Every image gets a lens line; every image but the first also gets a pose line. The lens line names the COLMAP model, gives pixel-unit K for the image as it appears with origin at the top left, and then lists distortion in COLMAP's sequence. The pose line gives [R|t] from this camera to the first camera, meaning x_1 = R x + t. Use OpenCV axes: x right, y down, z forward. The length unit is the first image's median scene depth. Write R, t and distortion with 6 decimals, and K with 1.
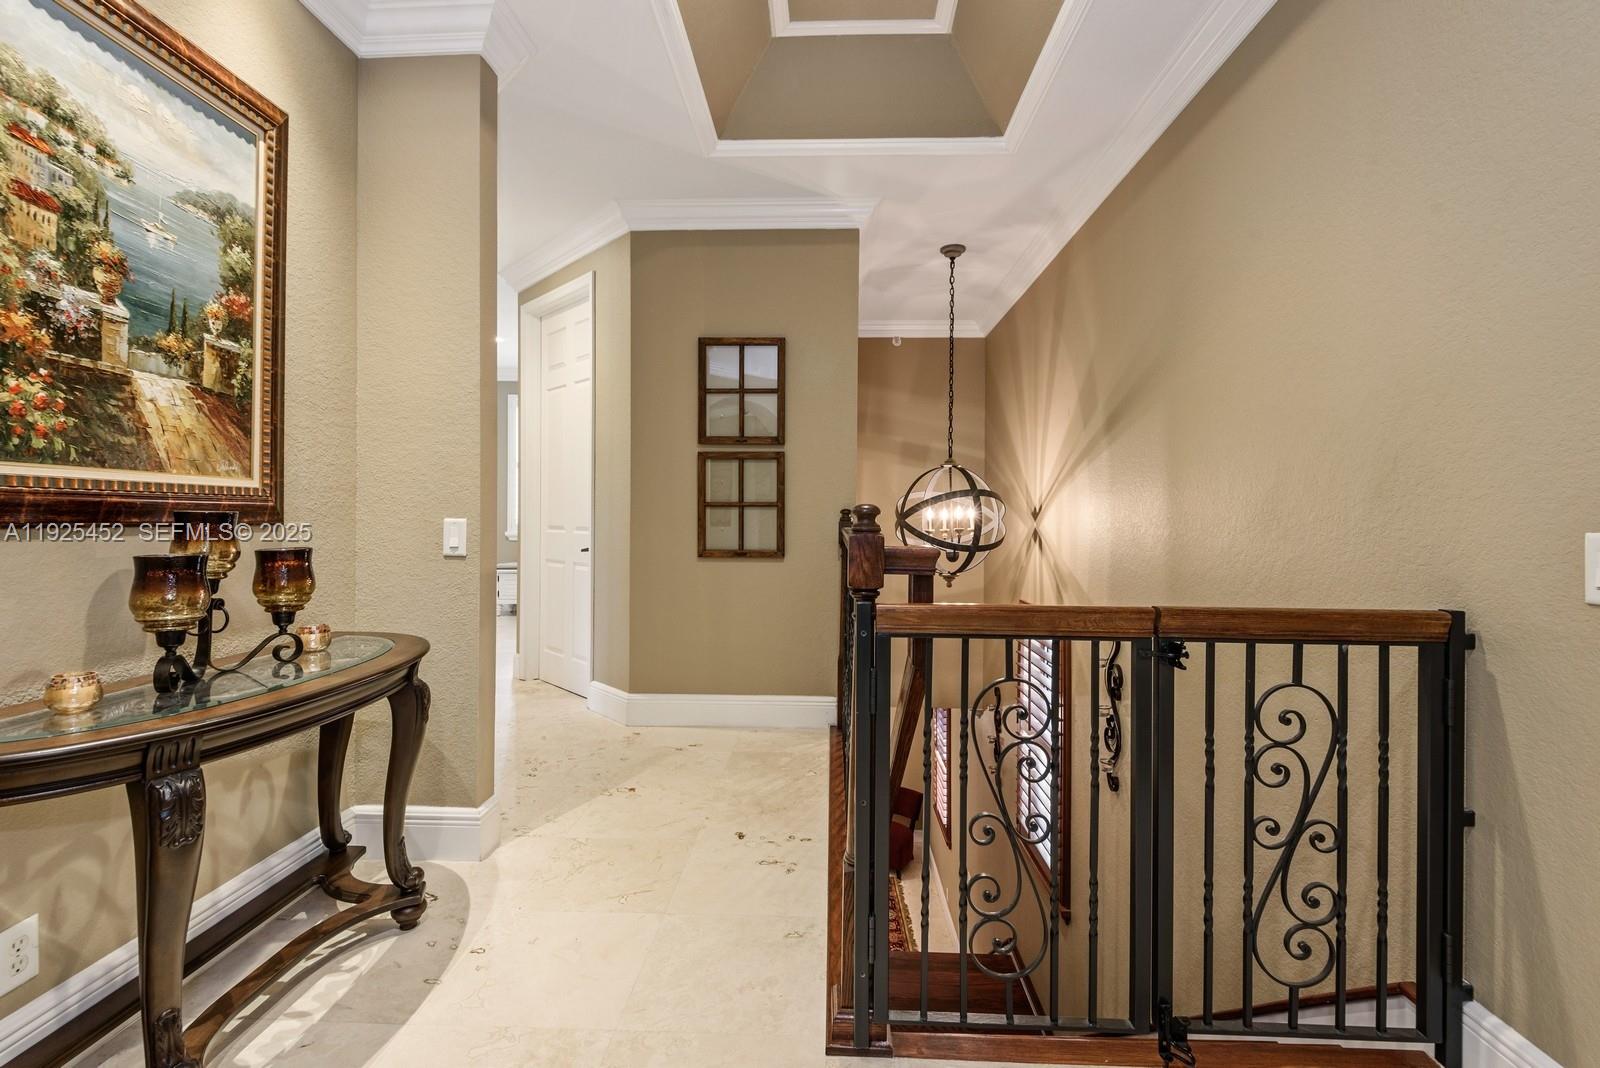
lens RADIAL K [[750.4, 0, 808.0], [0, 750.4, 512.0], [0, 0, 1]] dist [0.014739, -0.001495]
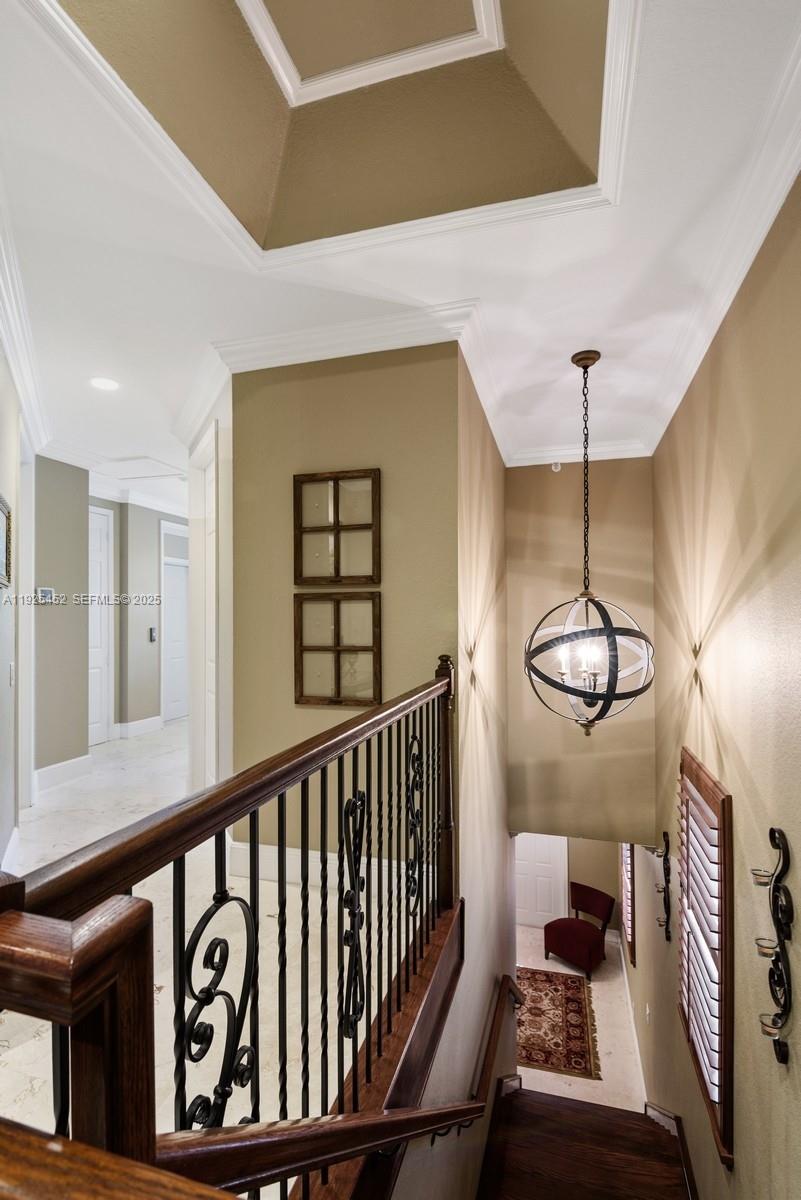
lens RADIAL K [[577.8, 0, 396.6], [0, 577.8, 607.1], [0, 0, 1]] dist [-0.004330, -0.000976]
pose [[0.964834, -0.014326, -0.262471, 0.172449], [0.011201, 0.999847, -0.013399, -0.051124], [0.262623, 0.009988, 0.964847, 0.319481]]
